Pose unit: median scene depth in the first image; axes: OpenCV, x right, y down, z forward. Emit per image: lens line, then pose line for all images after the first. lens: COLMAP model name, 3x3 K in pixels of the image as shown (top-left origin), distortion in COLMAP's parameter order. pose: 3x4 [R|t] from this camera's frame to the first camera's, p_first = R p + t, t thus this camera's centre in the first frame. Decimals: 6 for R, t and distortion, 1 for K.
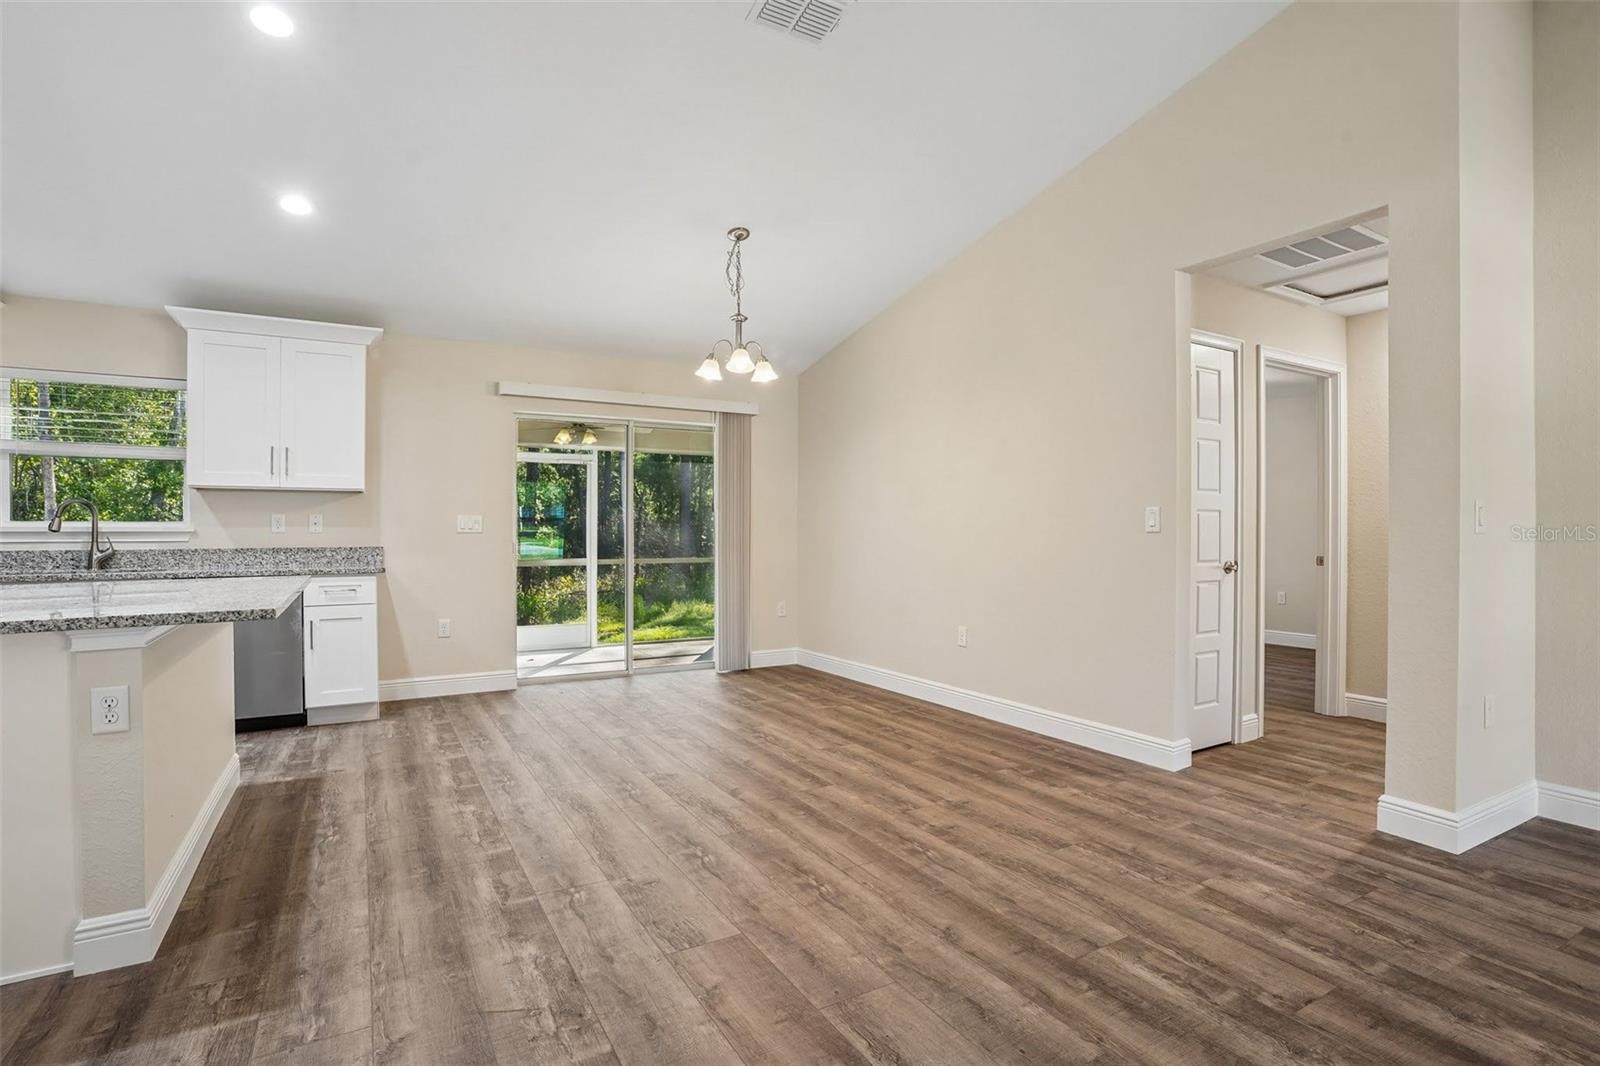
lens RADIAL K [[783.6, 0, 800.0], [0, 783.6, 533.0], [0, 0, 1]] dist [-0.081774, 0.037097]
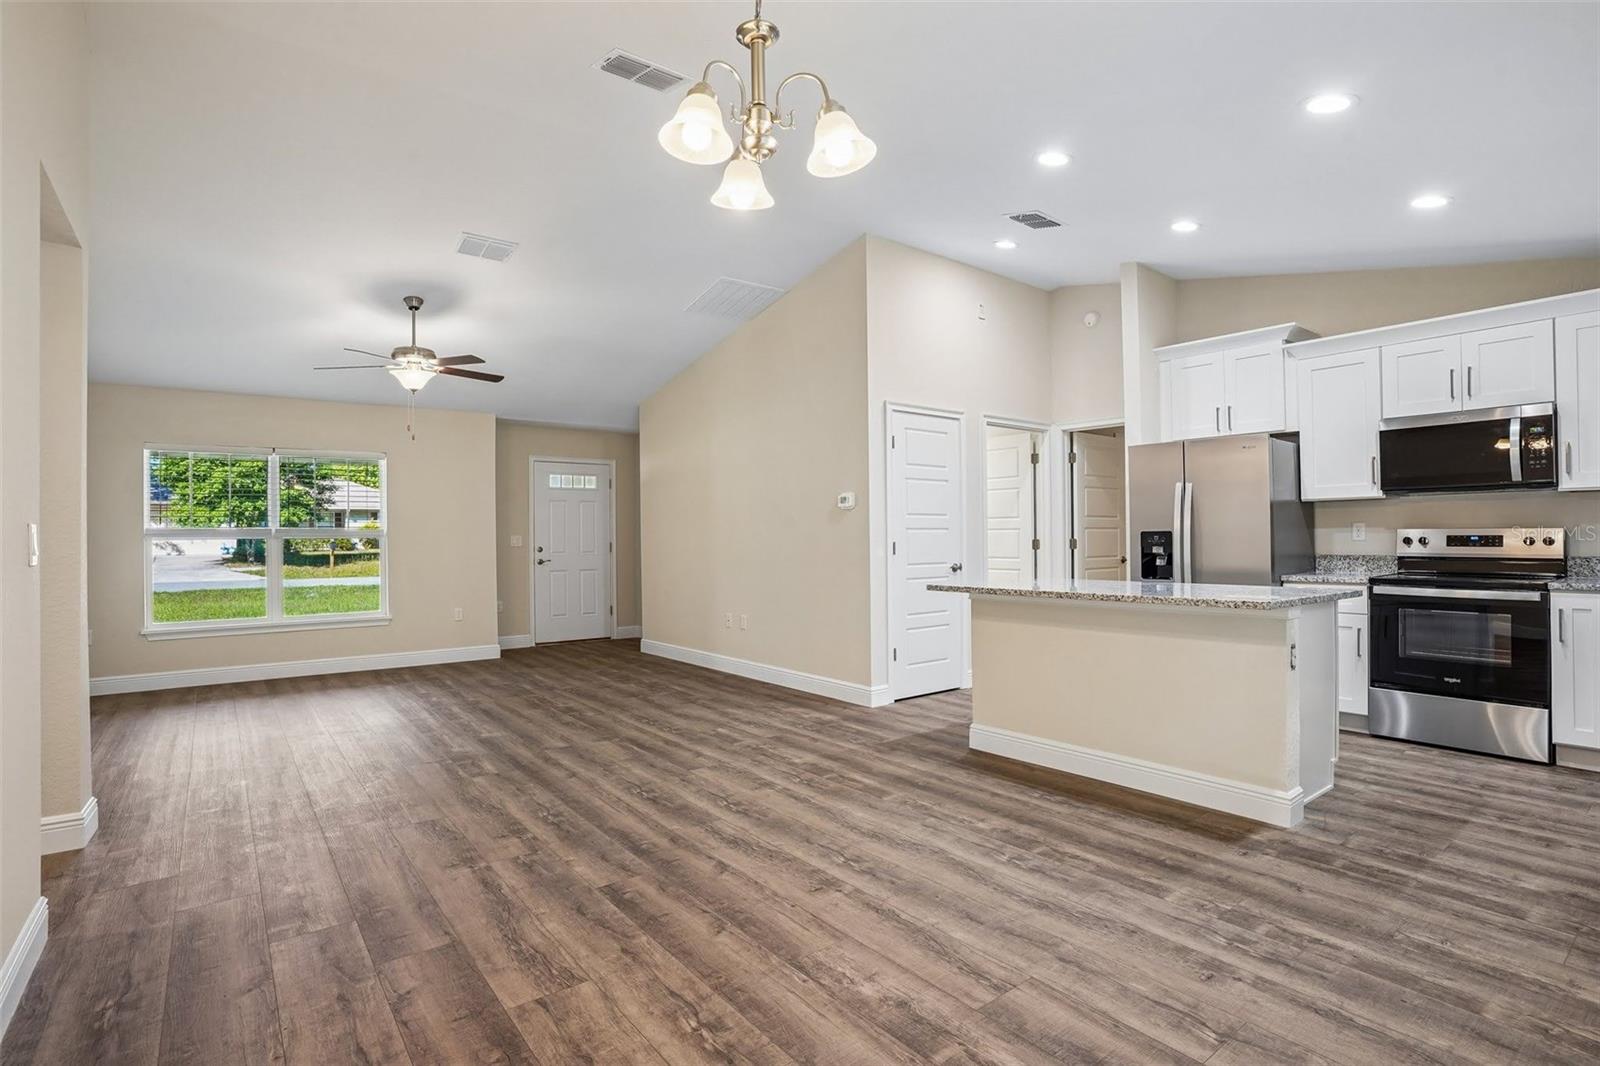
lens RADIAL K [[783.6, 0, 800.0], [0, 783.6, 533.0], [0, 0, 1]] dist [-0.081774, 0.037097]
pose [[-0.990507, 0.010135, -0.137087, -0.051746], [0.010537, 0.999942, -0.002207, -0.018435], [0.137057, -0.003631, -0.990557, 1.656598]]
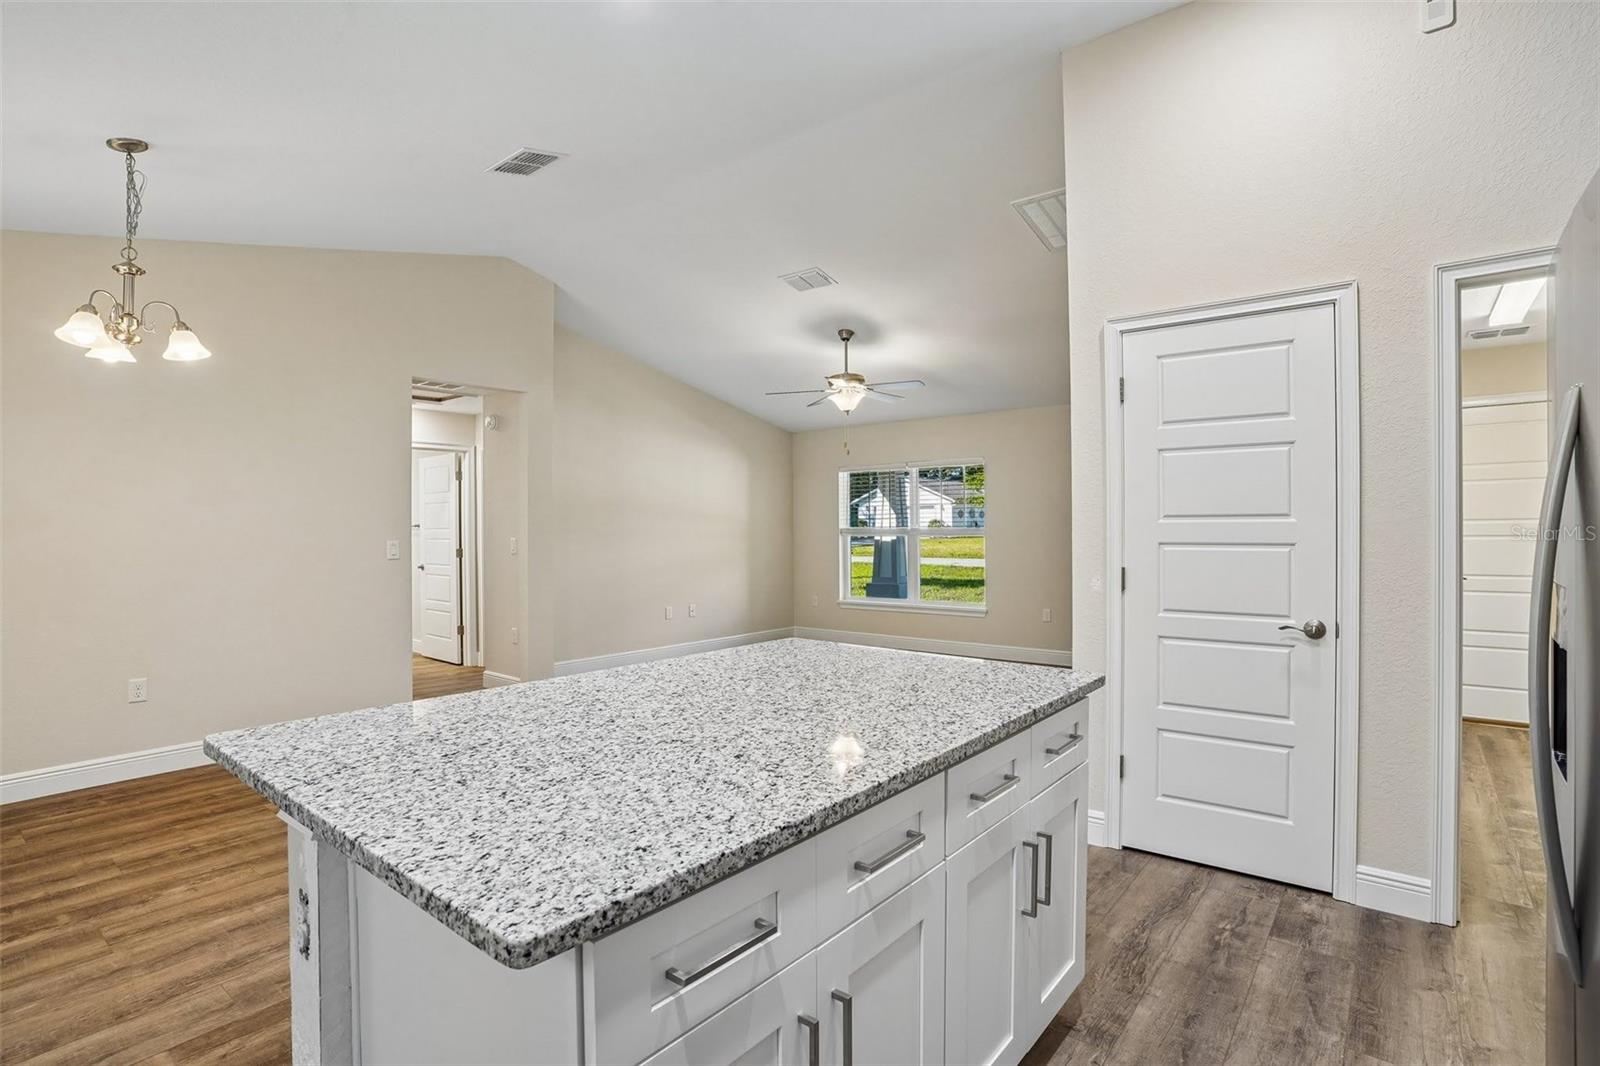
lens RADIAL K [[783.6, 0, 800.0], [0, 783.6, 533.0], [0, 0, 1]] dist [-0.081774, 0.037097]
pose [[-0.362890, -0.001466, 0.931831, -1.081075], [0.009850, 0.999937, 0.005409, -0.047142], [-0.931780, 0.011142, -0.362853, 0.820797]]
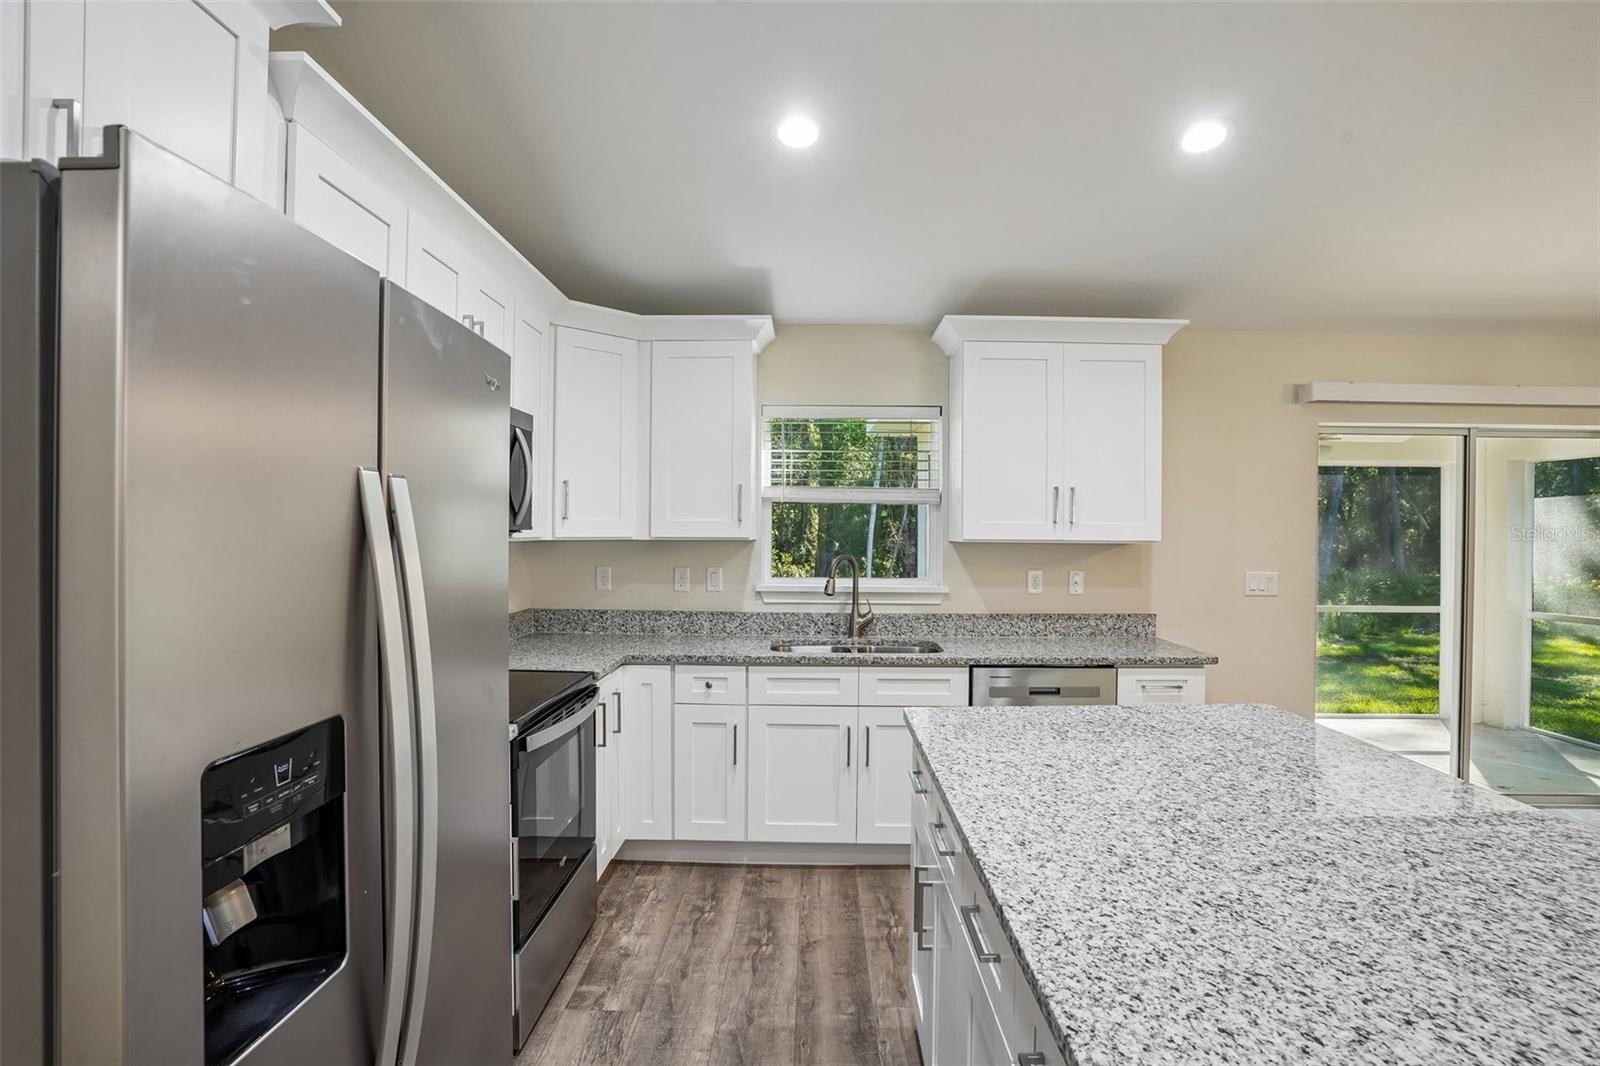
lens RADIAL K [[783.6, 0, 800.0], [0, 783.6, 533.0], [0, 0, 1]] dist [-0.081774, 0.037097]
pose [[0.857844, 0.009197, -0.513827, -0.627685], [-0.009200, 0.999954, 0.002539, -0.082306], [0.513827, 0.002549, 0.857890, 0.242506]]
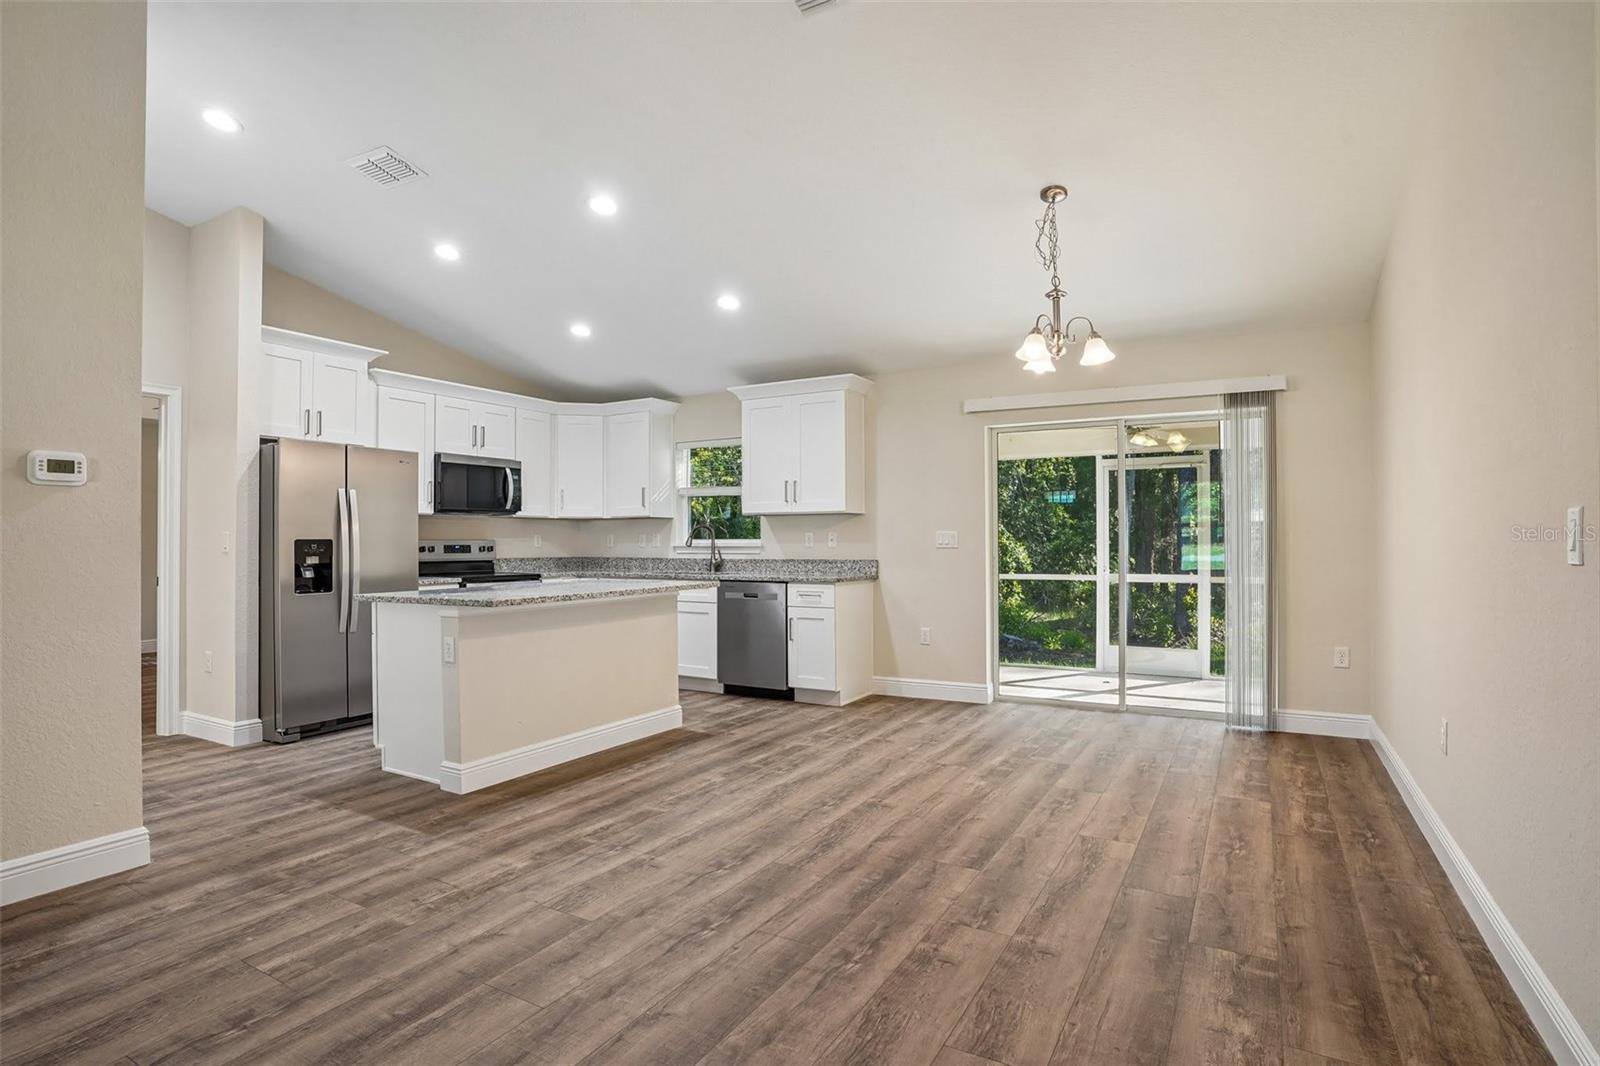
lens RADIAL K [[809.1, 0, 800.0], [0, 809.1, 533.0], [0, 0, 1]] dist [-0.061479, 0.001290]
pose [[0.502703, -0.008748, -0.864415, 0.619745], [0.001000, 0.999954, -0.009538, -0.014957], [0.864458, 0.003930, 0.502689, 0.397369]]
